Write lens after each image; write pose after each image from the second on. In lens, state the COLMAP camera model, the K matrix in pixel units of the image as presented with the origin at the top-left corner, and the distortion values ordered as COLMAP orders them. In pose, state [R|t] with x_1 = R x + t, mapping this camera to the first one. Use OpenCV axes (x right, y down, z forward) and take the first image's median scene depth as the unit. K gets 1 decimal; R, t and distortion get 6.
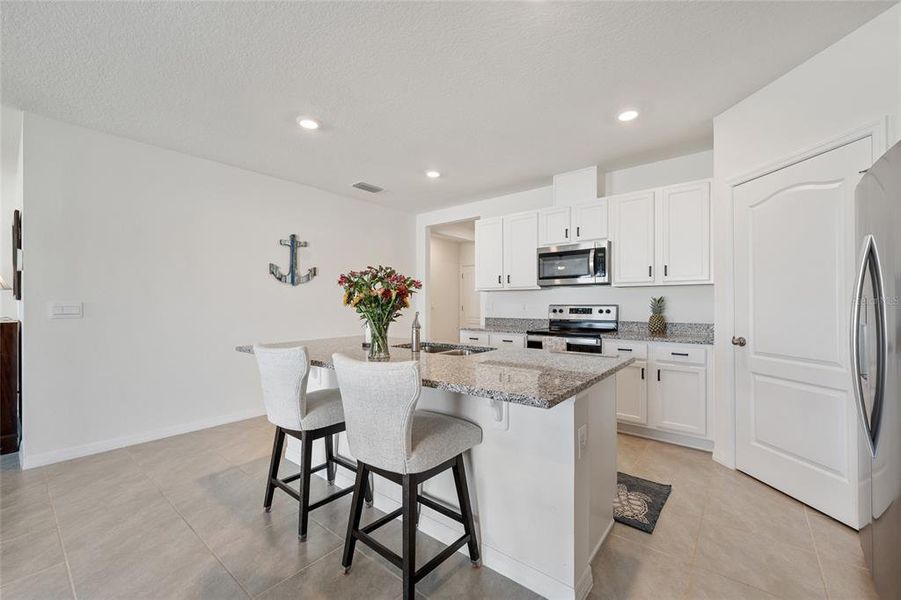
lens RADIAL K [[373.7, 0, 449.3], [0, 373.7, 304.0], [0, 0, 1]] dist [-0.000147, -0.000029]
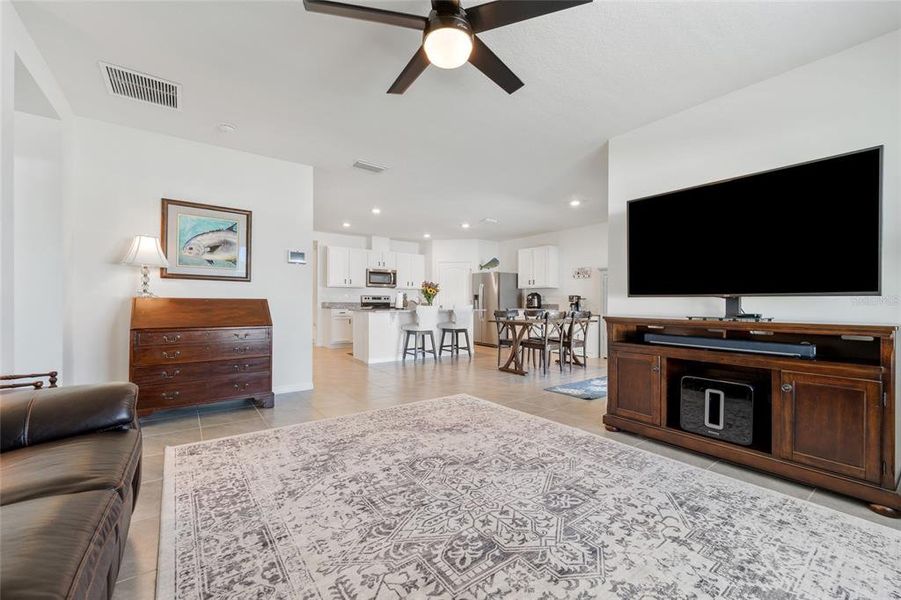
lens RADIAL K [[365.4, 0, 451.8], [0, 365.4, 302.8], [0, 0, 1]] dist [-0.001026, -0.000106]
pose [[0.244597, 0.003308, 0.969619, -1.733861], [-0.004943, 0.999985, -0.002164, 0.049881], [-0.969612, -0.004264, 0.244610, 0.031471]]
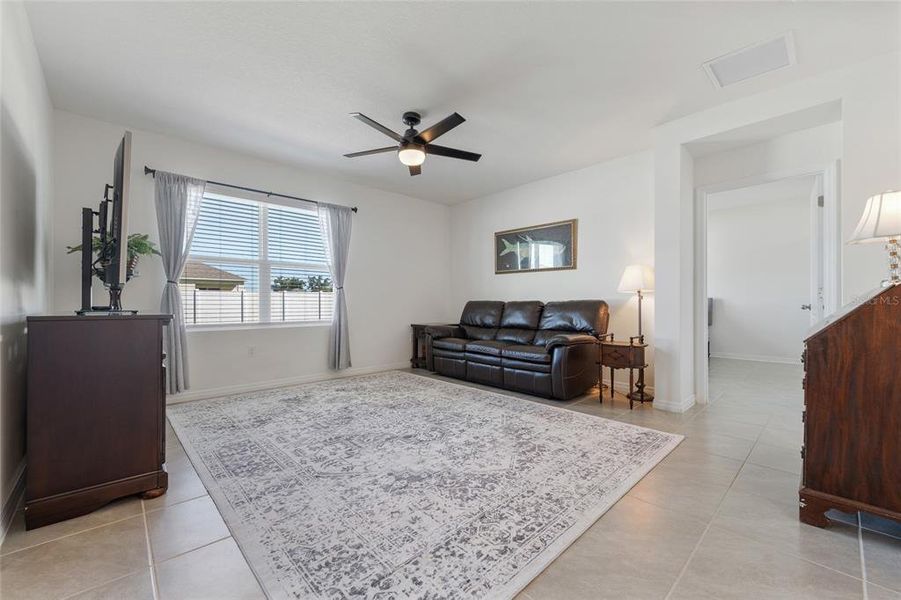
lens RADIAL K [[365.4, 0, 451.8], [0, 365.4, 302.8], [0, 0, 1]] dist [-0.001026, -0.000106]
pose [[-0.129212, 0.002747, -0.991613, -0.523829], [0.001395, 0.999996, 0.002588, 0.058272], [0.991616, -0.001049, -0.129215, 0.334706]]
